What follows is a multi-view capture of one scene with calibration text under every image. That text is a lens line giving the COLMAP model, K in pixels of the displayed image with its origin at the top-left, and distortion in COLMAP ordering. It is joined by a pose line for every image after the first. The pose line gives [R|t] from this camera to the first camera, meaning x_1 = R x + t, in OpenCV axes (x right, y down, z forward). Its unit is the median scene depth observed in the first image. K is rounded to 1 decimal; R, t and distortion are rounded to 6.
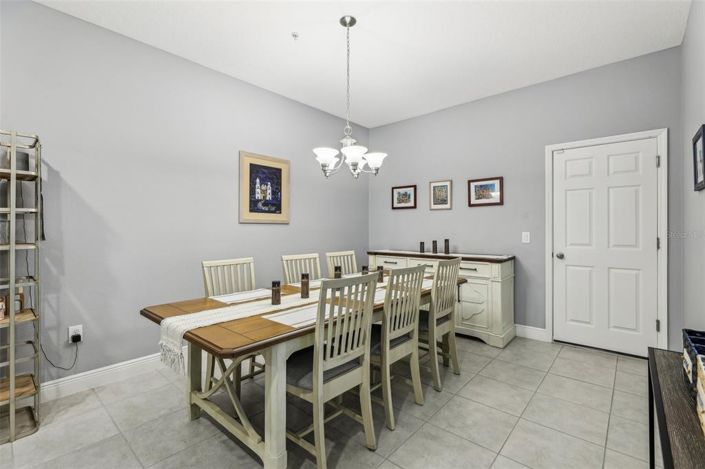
lens RADIAL K [[323.8, 0, 350.7], [0, 323.8, 230.4], [0, 0, 1]] dist [-0.003294, -0.000213]
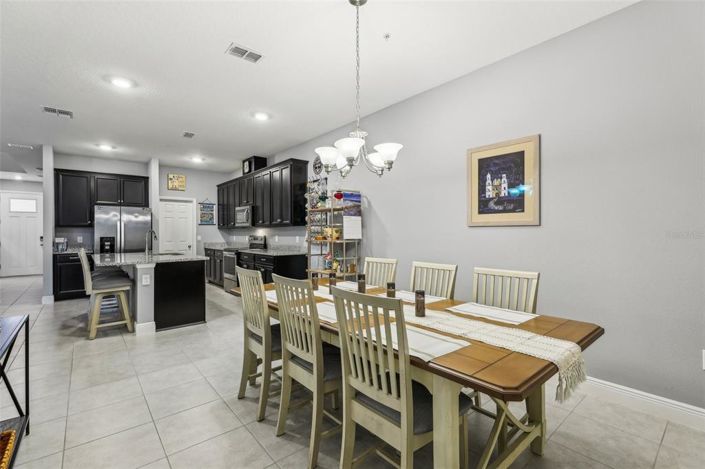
lens RADIAL K [[323.8, 0, 353.1], [0, 323.8, 232.6], [0, 0, 1]] dist [-0.003294, -0.000213]
pose [[-0.161446, 0.000467, -0.986881, 0.605686], [-0.005064, 0.999986, 0.001302, -0.004730], [0.986869, 0.005208, -0.161441, 0.784151]]
